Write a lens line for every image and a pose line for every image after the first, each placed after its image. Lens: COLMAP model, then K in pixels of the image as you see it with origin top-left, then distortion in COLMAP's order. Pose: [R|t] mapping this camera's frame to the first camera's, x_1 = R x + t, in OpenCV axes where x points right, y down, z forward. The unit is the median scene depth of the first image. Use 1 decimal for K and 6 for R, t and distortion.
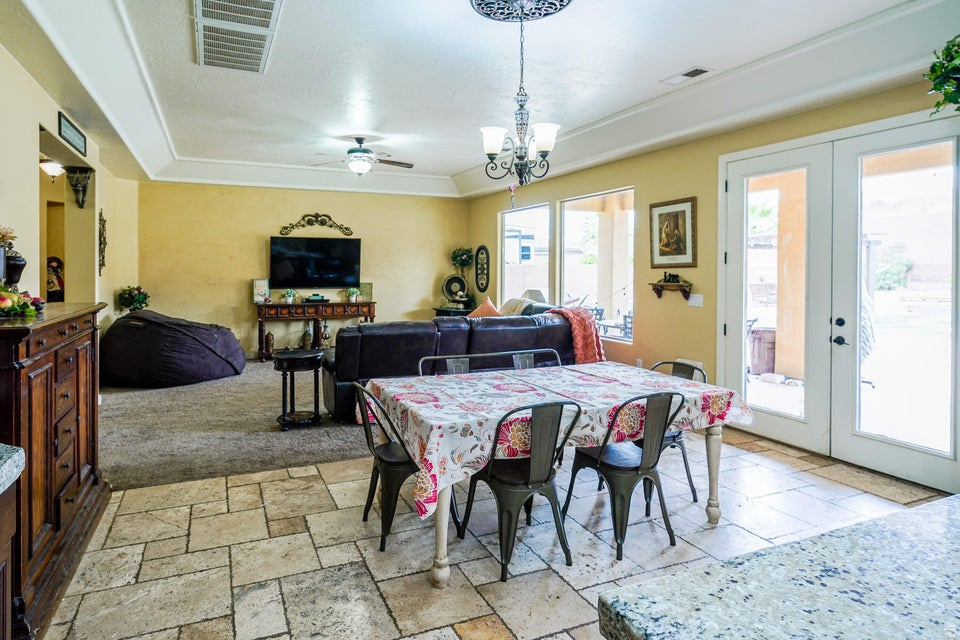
lens RADIAL K [[539.1, 0, 412.6], [0, 539.1, 255.6], [0, 0, 1]] dist [-0.013521, -0.001066]
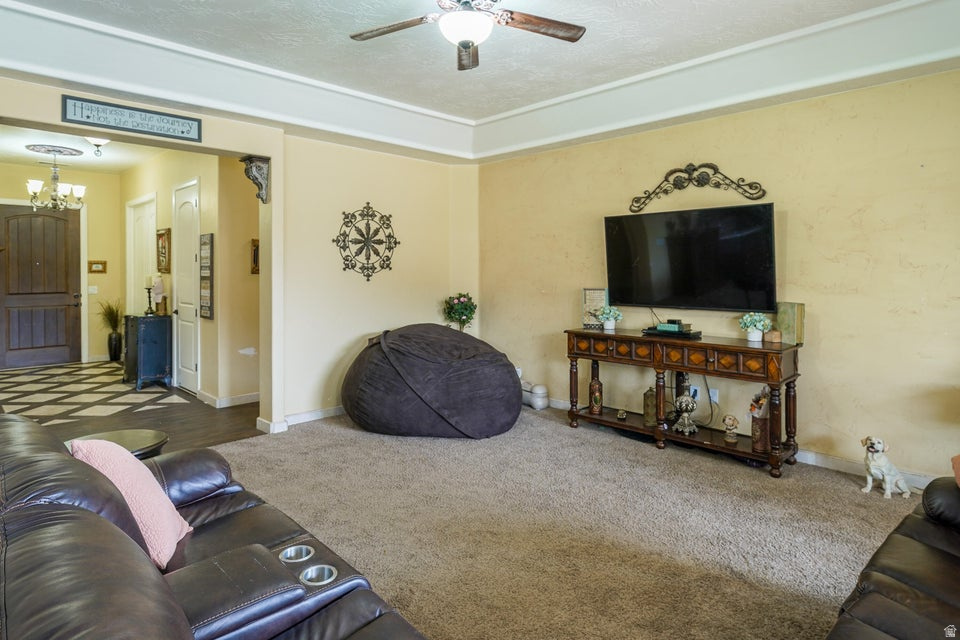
lens RADIAL K [[539.1, 0, 483.7], [0, 539.1, 257.0], [0, 0, 1]] dist [-0.013521, -0.001066]
pose [[0.403904, -0.028608, -0.914354, 0.215251], [0.022396, 0.999521, -0.021379, 0.017524], [0.914527, -0.011843, 0.404351, 0.615228]]
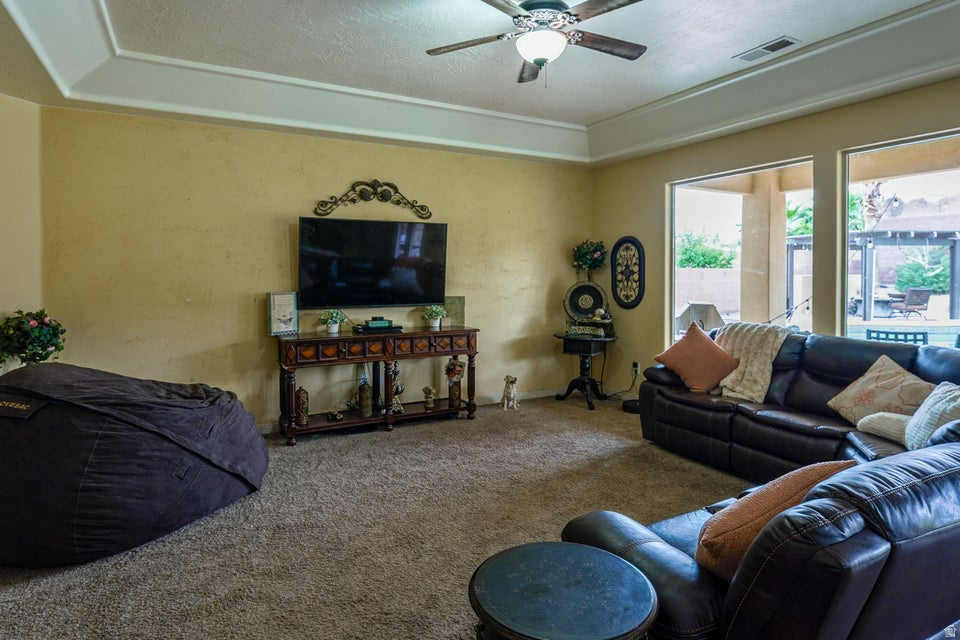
lens RADIAL K [[539.1, 0, 452.1], [0, 539.1, 271.4], [0, 0, 1]] dist [-0.013521, -0.001066]
pose [[0.993562, -0.004351, 0.113205, -0.163281], [0.002102, 0.999798, 0.019977, 0.010020], [-0.113269, -0.019610, 0.993371, 0.406264]]
